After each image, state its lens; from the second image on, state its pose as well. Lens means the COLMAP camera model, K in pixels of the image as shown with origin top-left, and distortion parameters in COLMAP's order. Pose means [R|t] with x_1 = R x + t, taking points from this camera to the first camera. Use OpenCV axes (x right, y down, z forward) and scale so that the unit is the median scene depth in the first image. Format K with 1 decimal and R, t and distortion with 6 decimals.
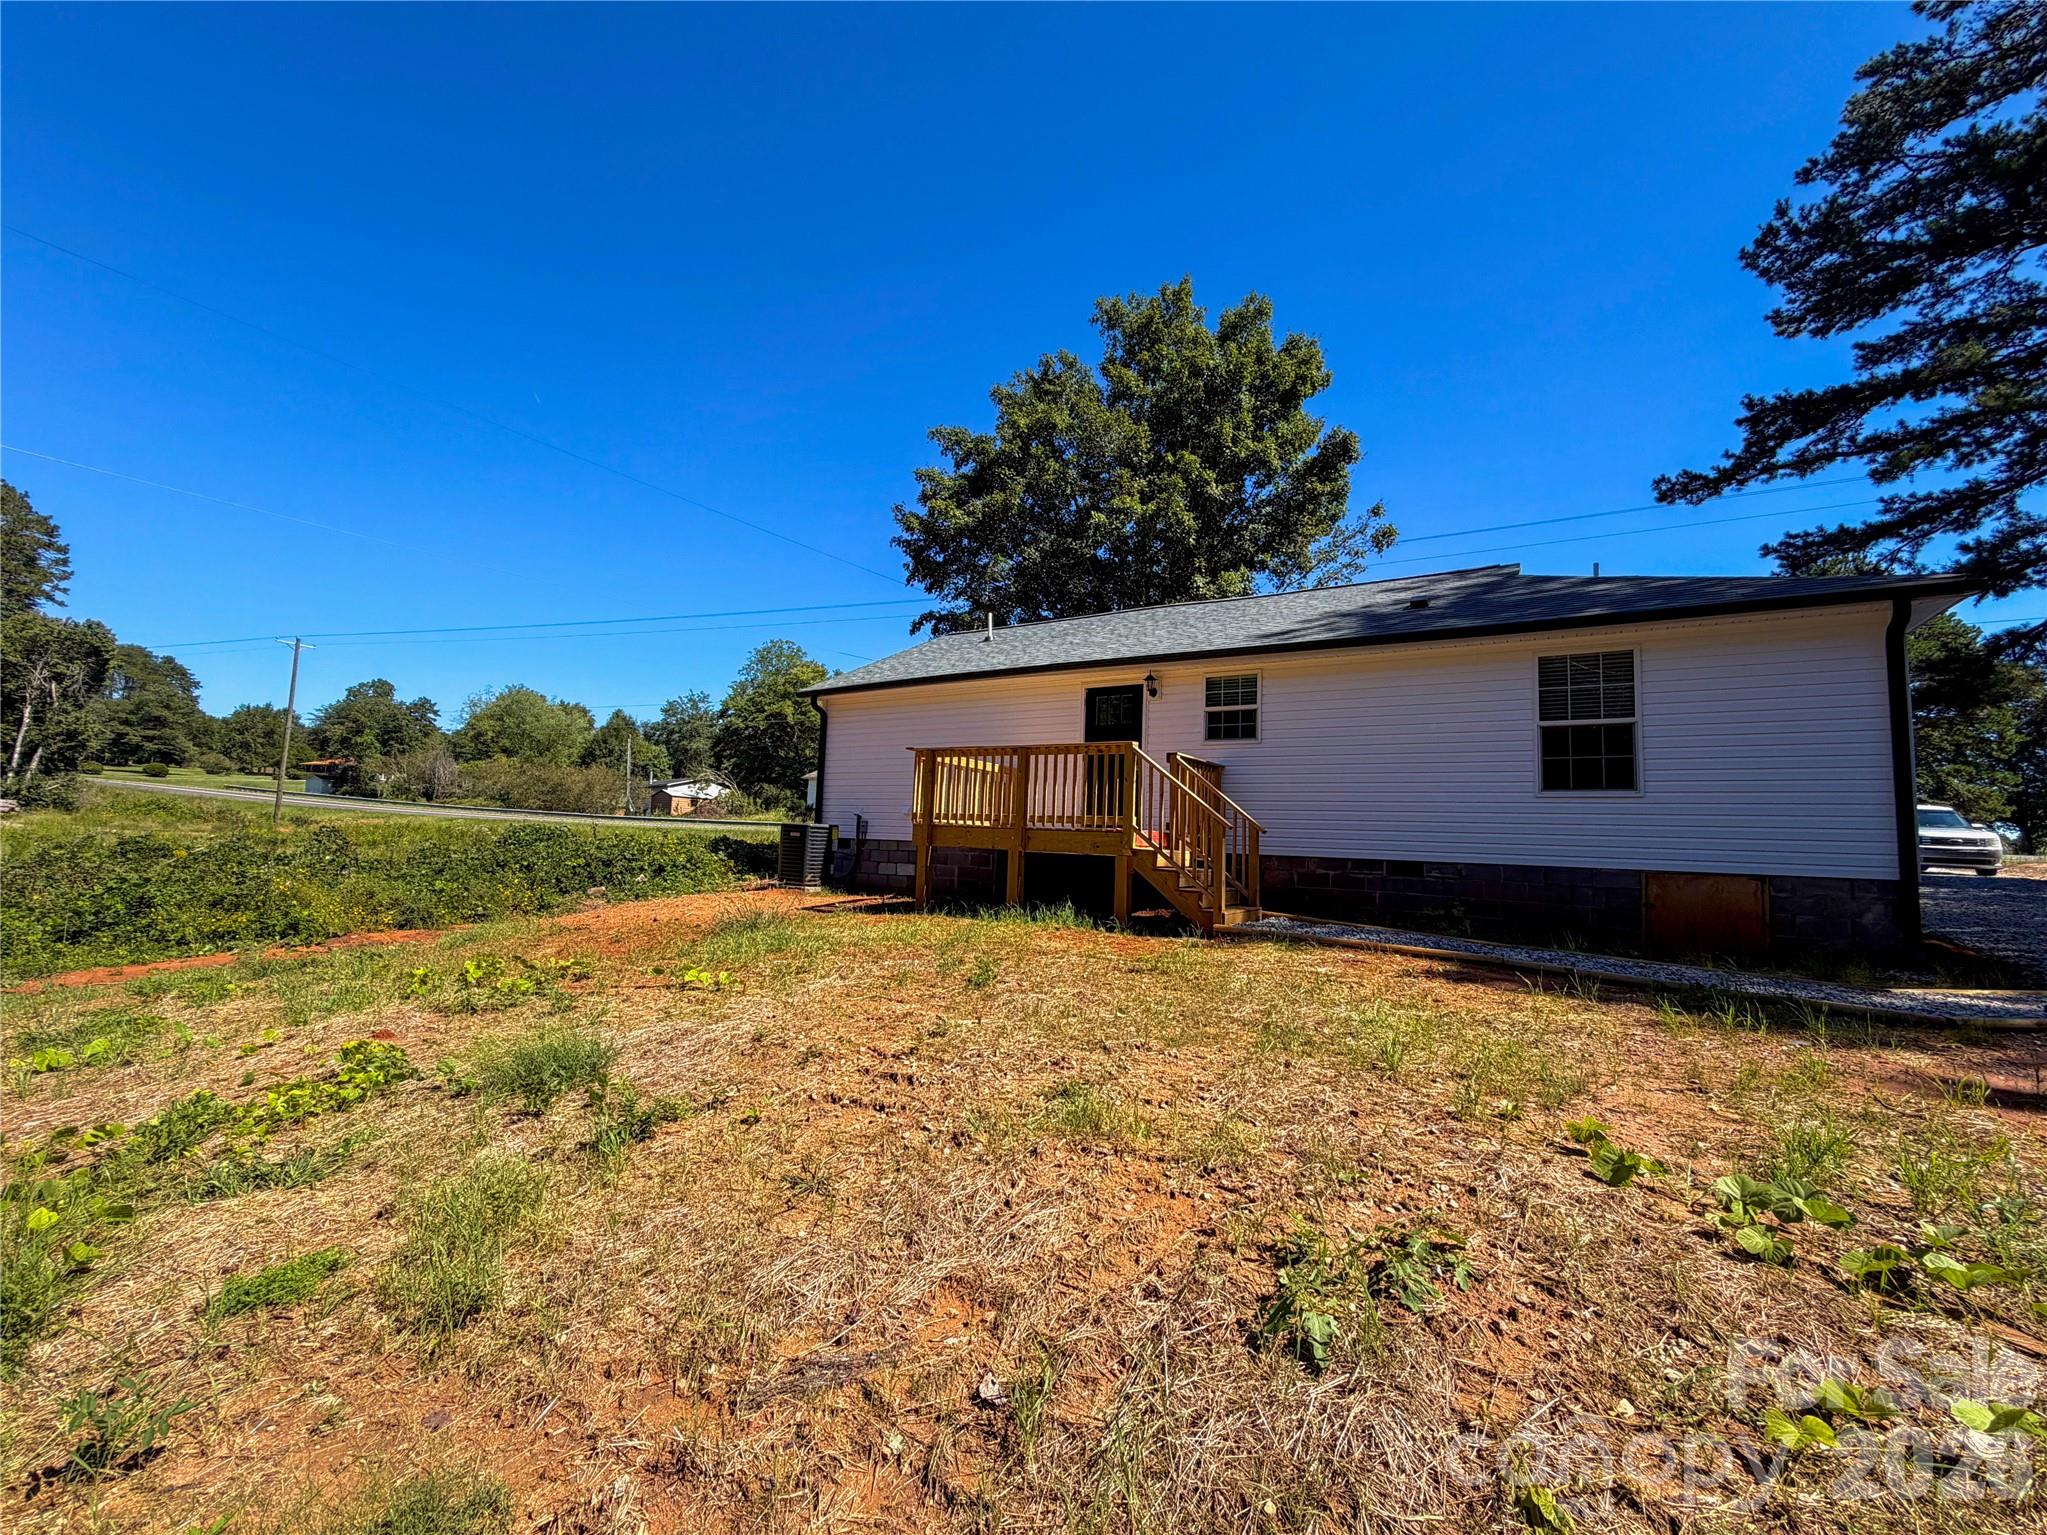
lens RADIAL K [[845.1, 0, 1075.4], [0, 845.1, 775.9], [0, 0, 1]] dist [-0.001205, -0.000093]
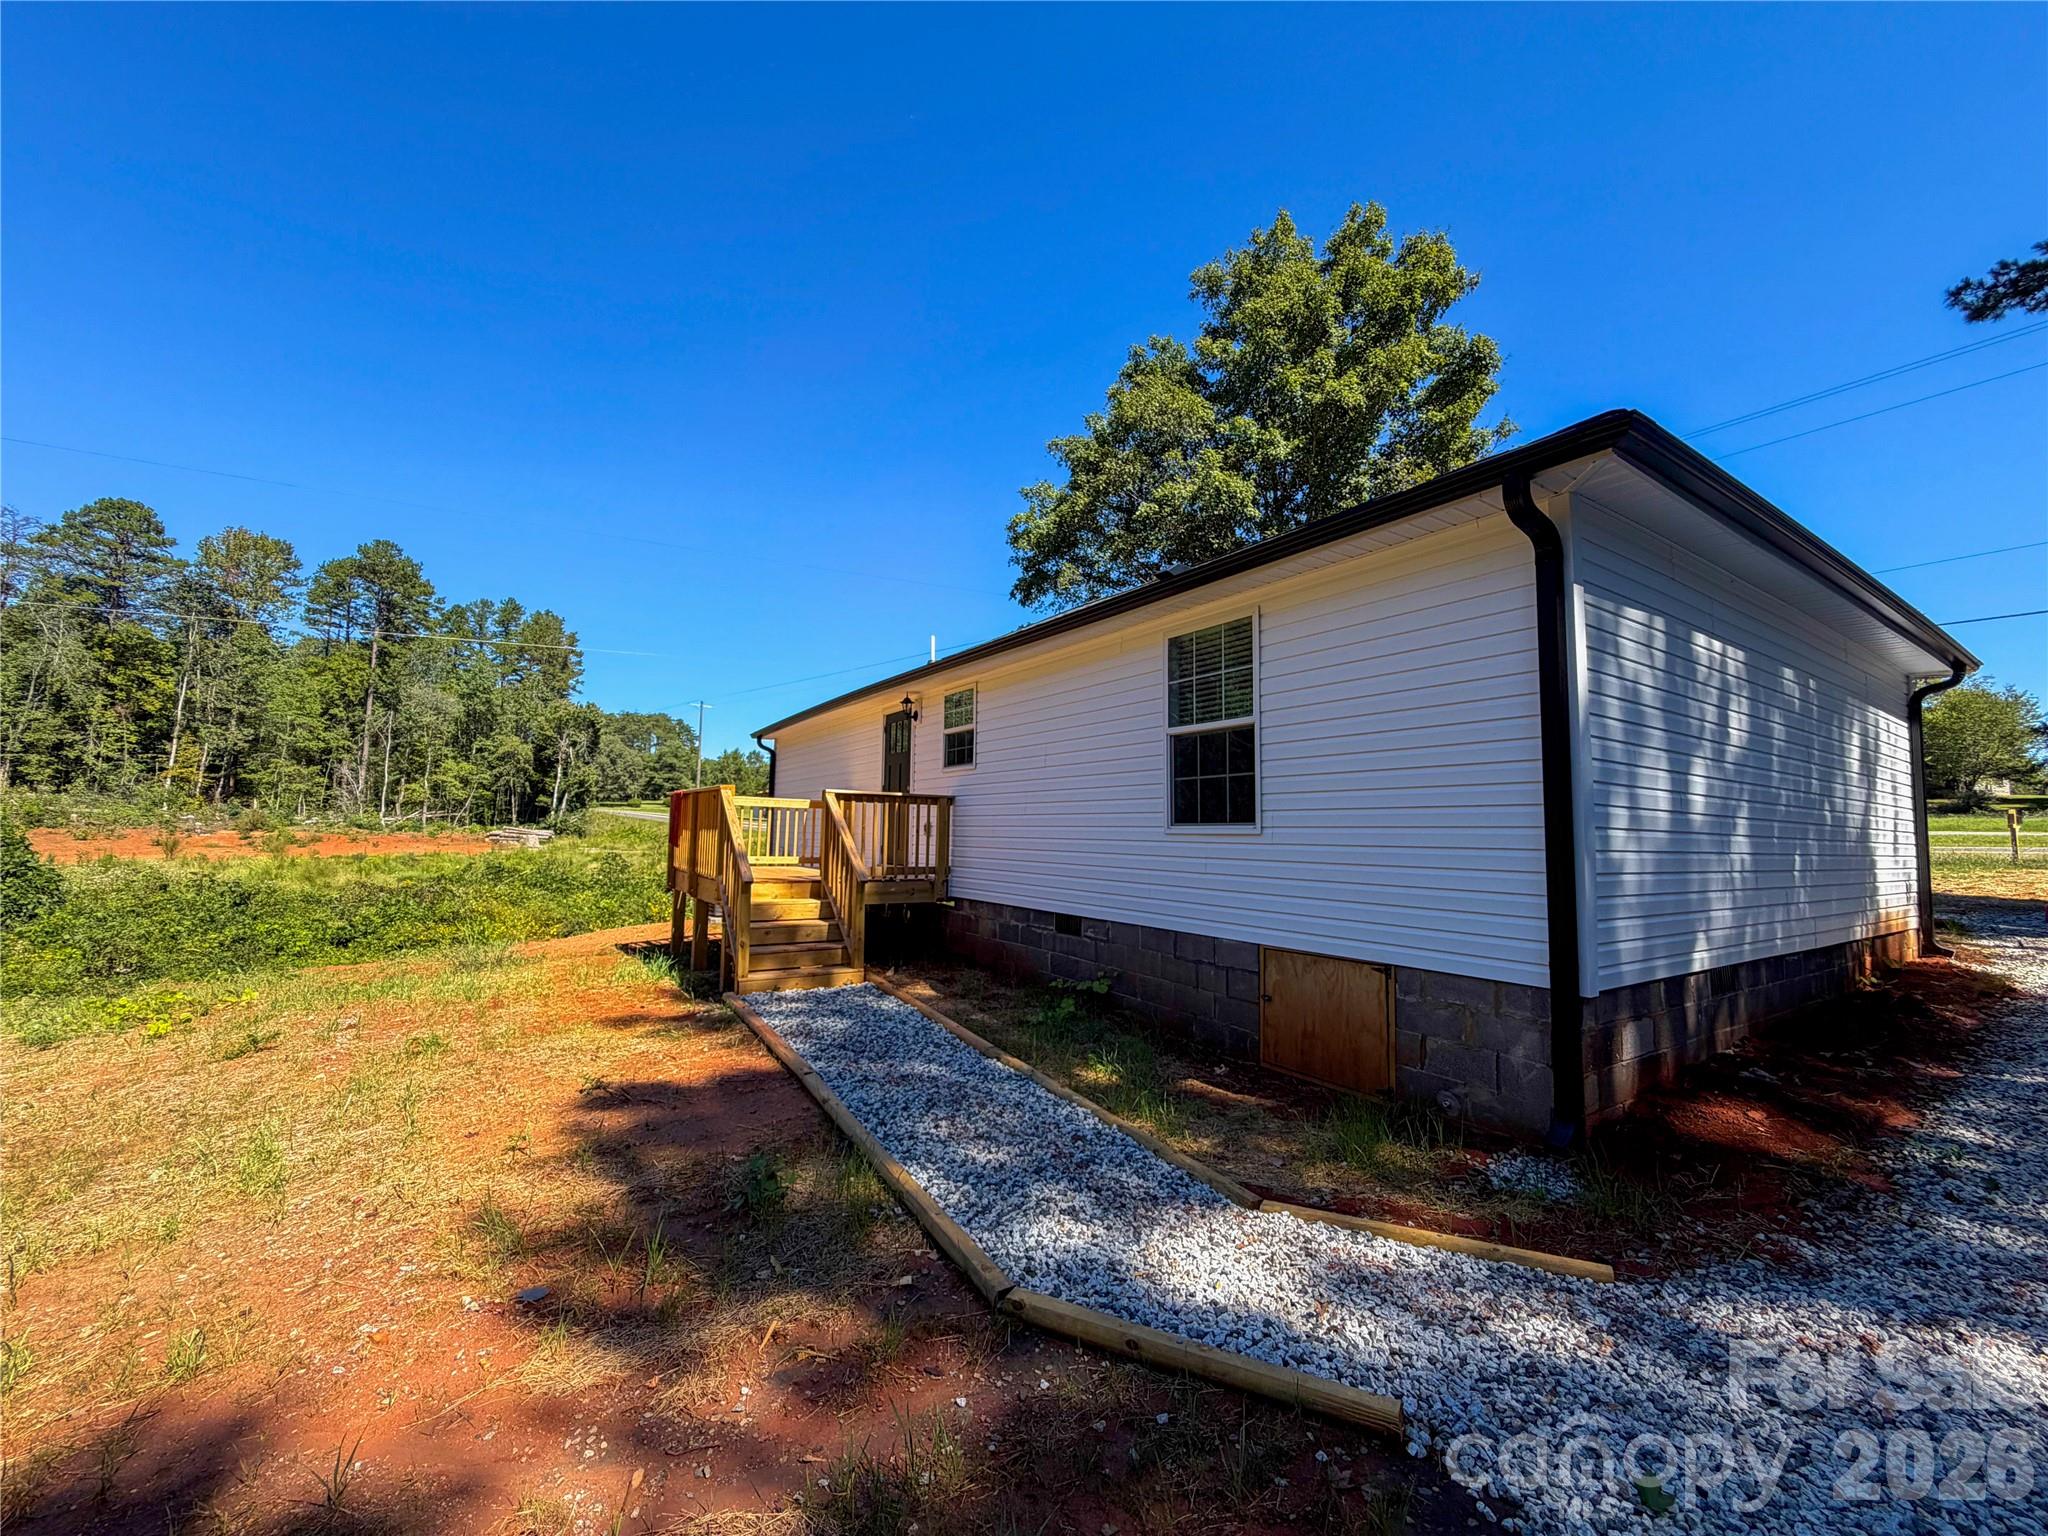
lens RADIAL K [[838.1, 0, 1024.0], [0, 838.1, 768.0], [0, 0, 1]] dist [-0.000271, -0.000032]
pose [[0.902140, -0.055964, -0.427798, 0.597337], [0.050417, 0.998433, -0.024293, -0.015575], [0.428487, 0.000347, 0.903548, 0.240847]]
